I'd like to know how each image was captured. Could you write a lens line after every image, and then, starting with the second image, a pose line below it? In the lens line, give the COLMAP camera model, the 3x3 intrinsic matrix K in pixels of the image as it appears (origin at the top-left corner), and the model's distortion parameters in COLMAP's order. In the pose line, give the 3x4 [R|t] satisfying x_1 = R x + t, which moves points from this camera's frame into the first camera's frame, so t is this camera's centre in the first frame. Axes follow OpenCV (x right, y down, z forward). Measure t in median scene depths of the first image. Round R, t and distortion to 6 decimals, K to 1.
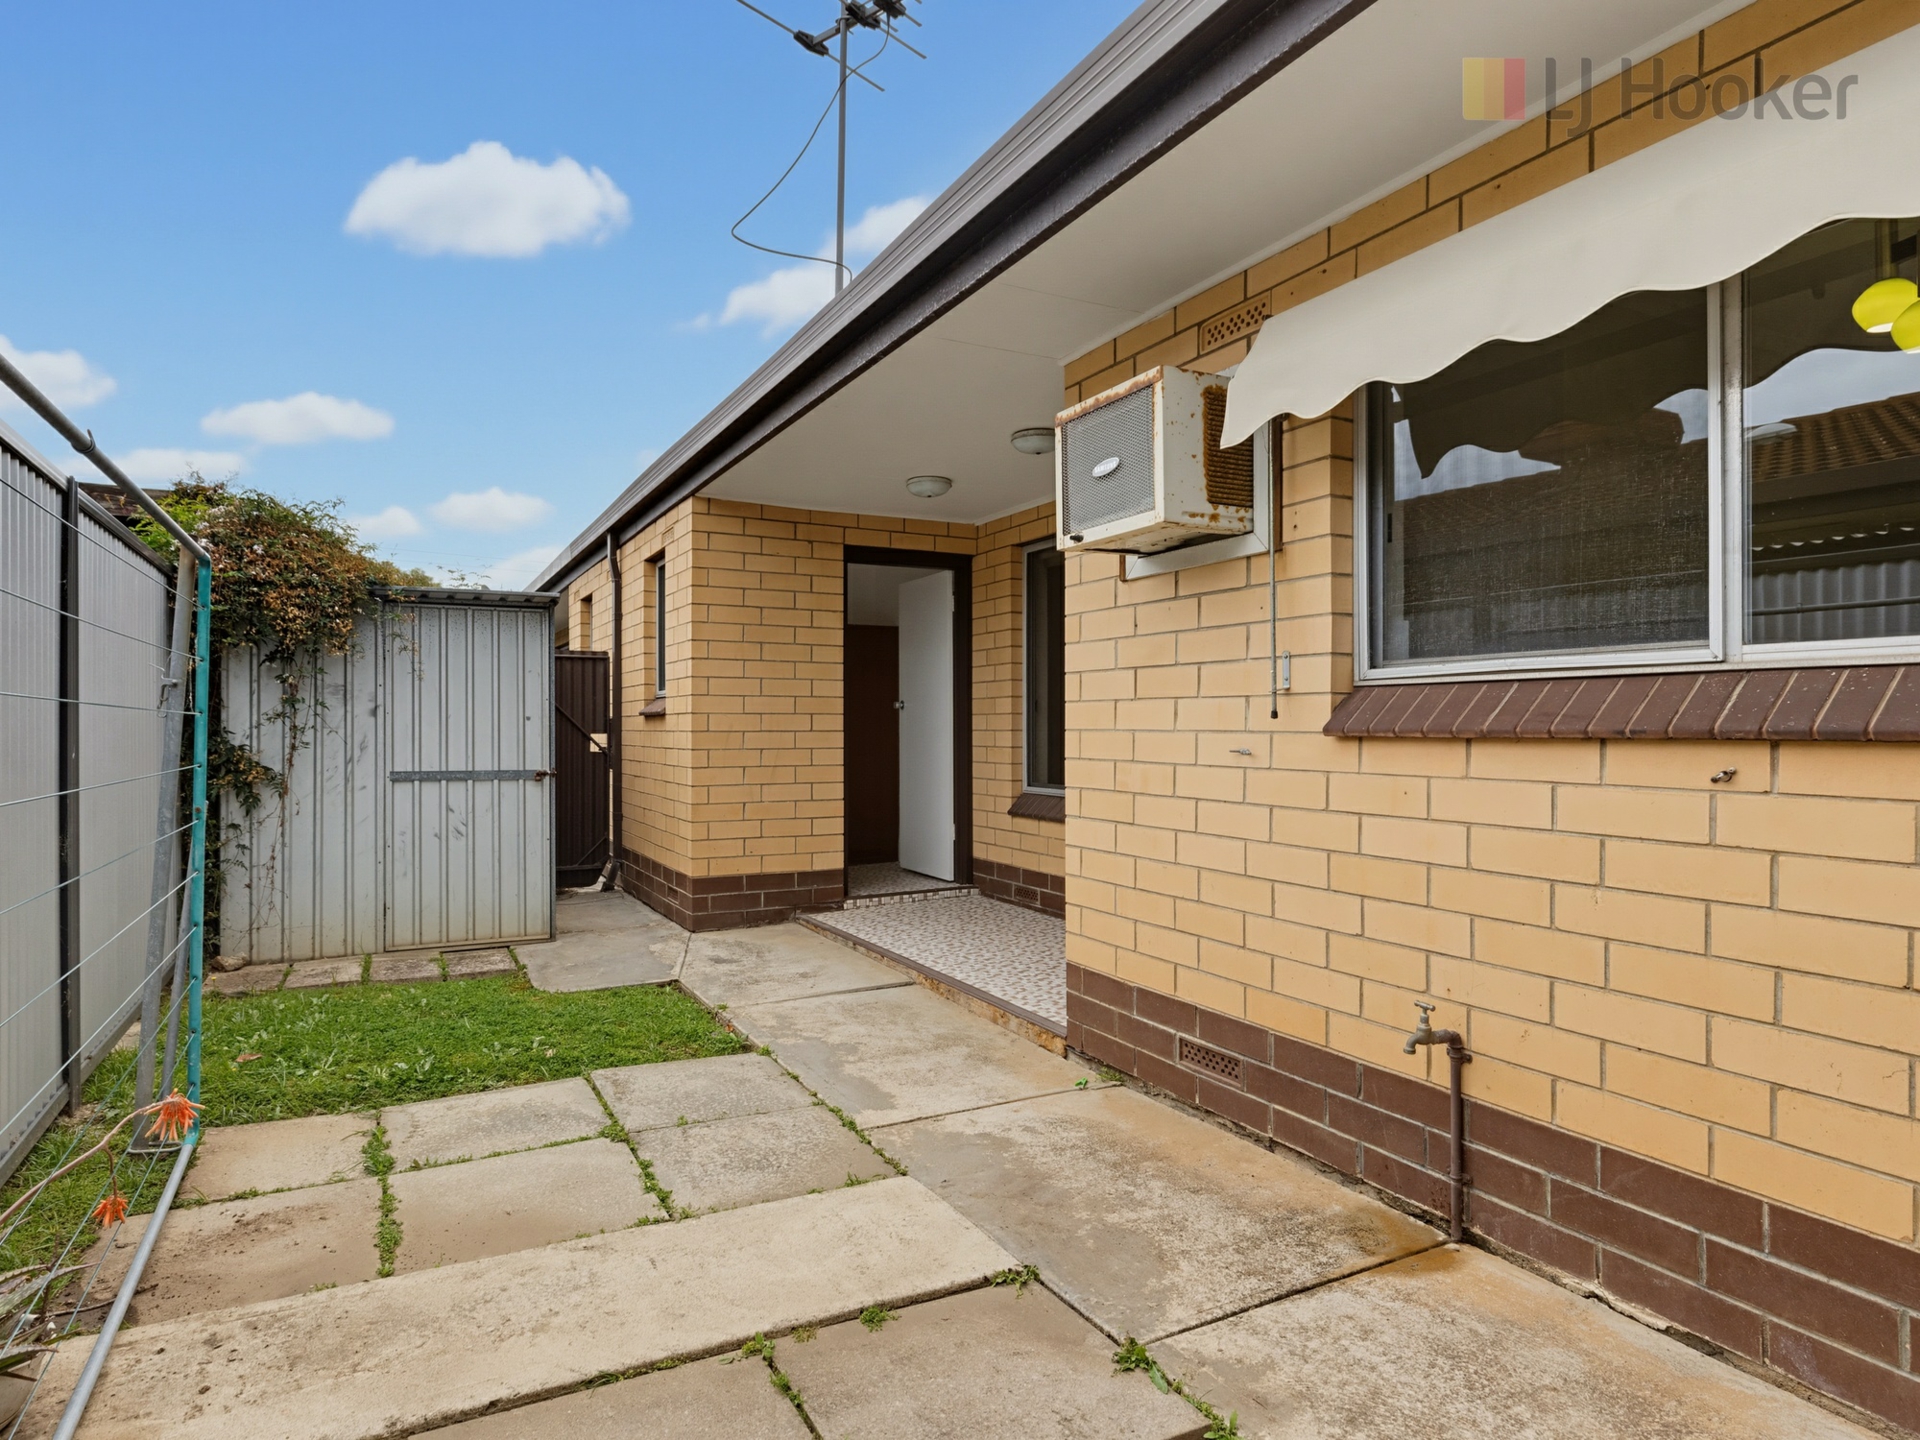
lens RADIAL K [[1106.8, 0, 955.5], [0, 1106.8, 726.9], [0, 0, 1]] dist [-0.001315, -0.001199]
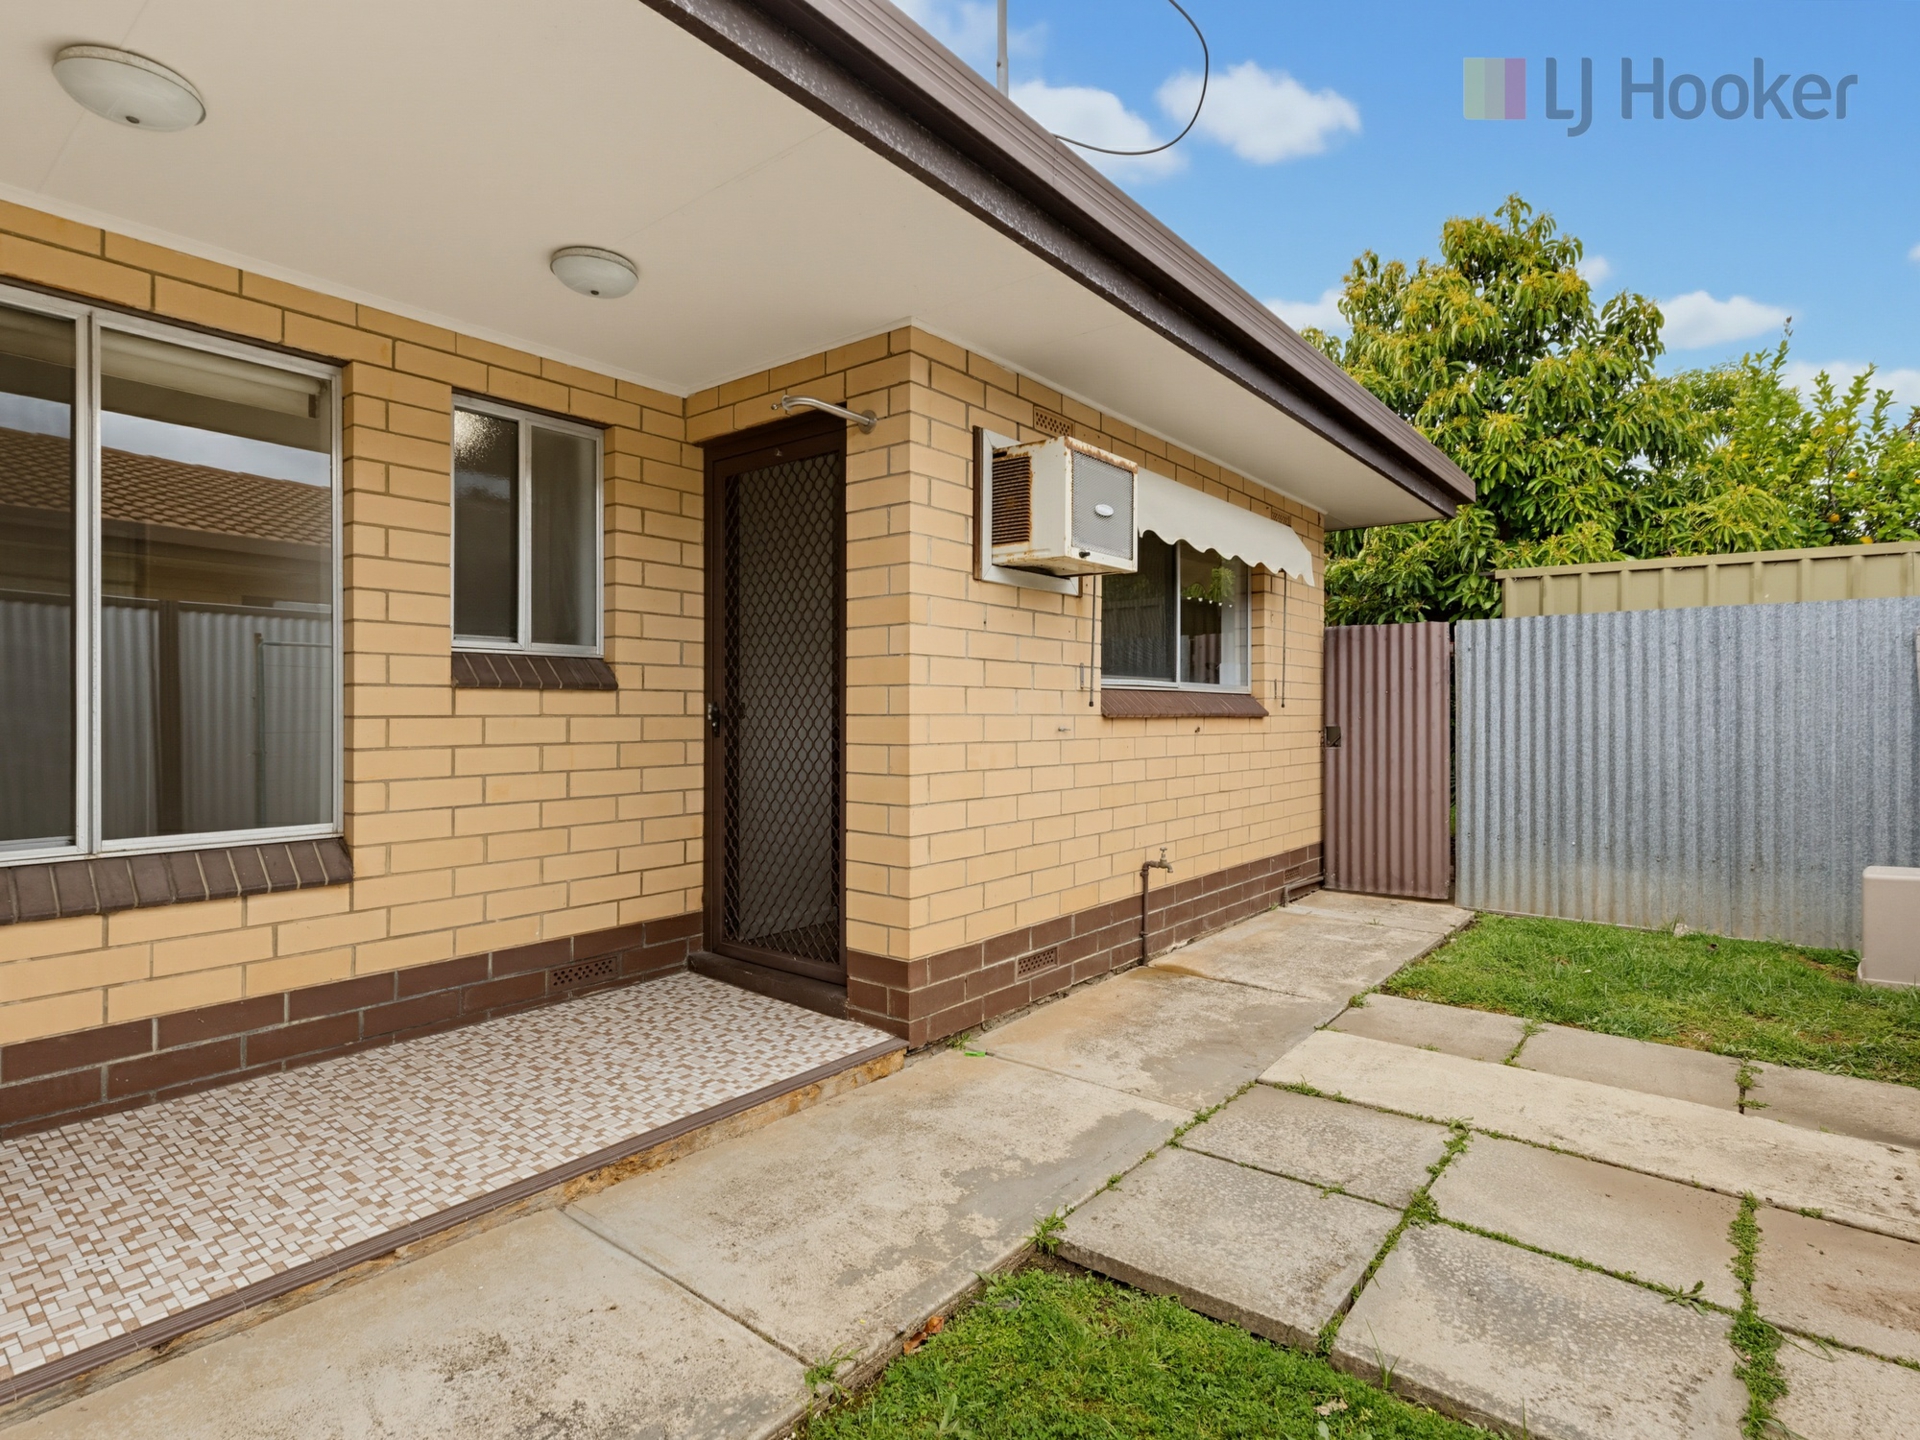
lens RADIAL K [[972.6, 0, 953.7], [0, 972.6, 708.9], [0, 0, 1]] dist [0.005809, -0.000217]
pose [[-0.389977, -0.000409, 0.920824, -0.835541], [-0.003603, 0.999993, -0.001081, -0.001857], [-0.920817, -0.003739, -0.389976, 1.599232]]
